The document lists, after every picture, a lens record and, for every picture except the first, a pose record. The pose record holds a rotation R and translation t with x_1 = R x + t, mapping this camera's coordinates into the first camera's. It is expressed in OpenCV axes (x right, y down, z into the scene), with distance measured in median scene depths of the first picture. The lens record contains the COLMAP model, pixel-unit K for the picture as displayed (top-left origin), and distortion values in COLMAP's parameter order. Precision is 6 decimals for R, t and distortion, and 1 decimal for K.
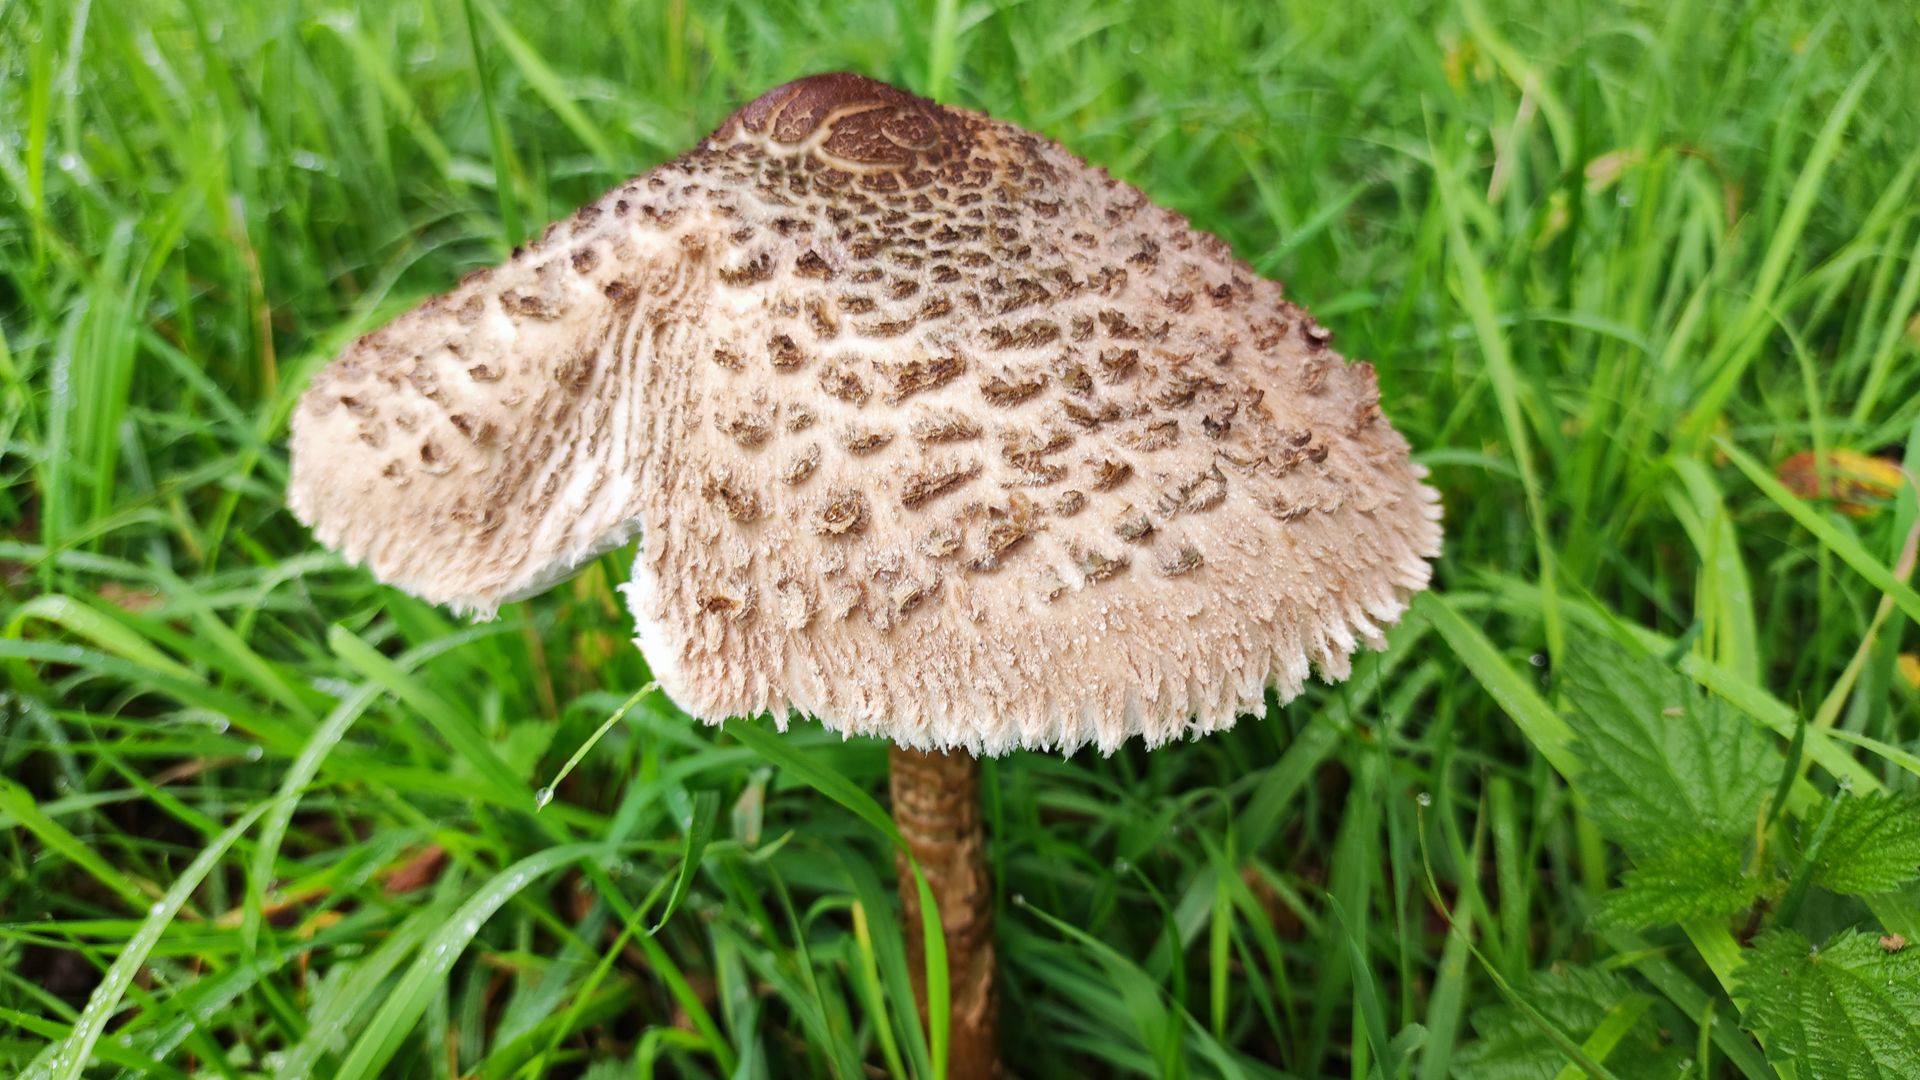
lens RADIAL K [[1506.8, 0, 960.0], [0, 1506.8, 540.0], [0, 0, 1]] dist [-0.030886, -0.002879]
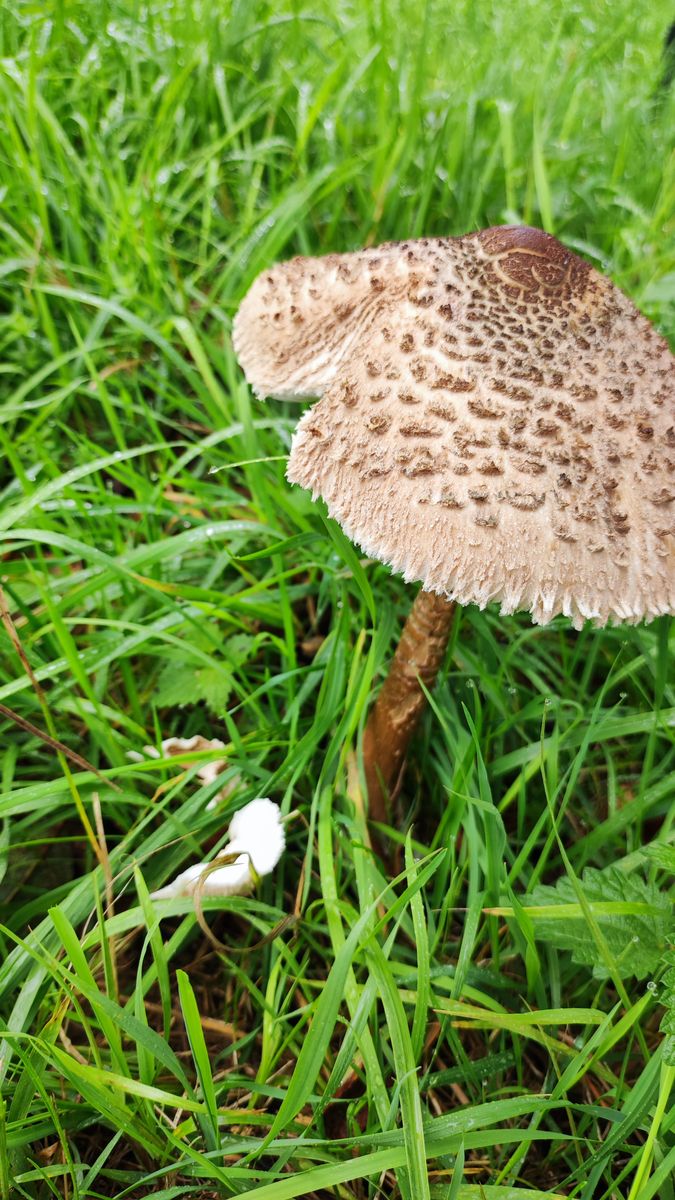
lens RADIAL K [[941.8, 0, 337.5], [0, 941.8, 600.0], [0, 0, 1]] dist [-0.030886, -0.002879]
pose [[0.761793, 0.546568, -0.347756, 0.430530], [-0.498198, 0.837412, 0.224810, -0.070254], [0.414089, 0.001992, 0.910234, -0.186111]]
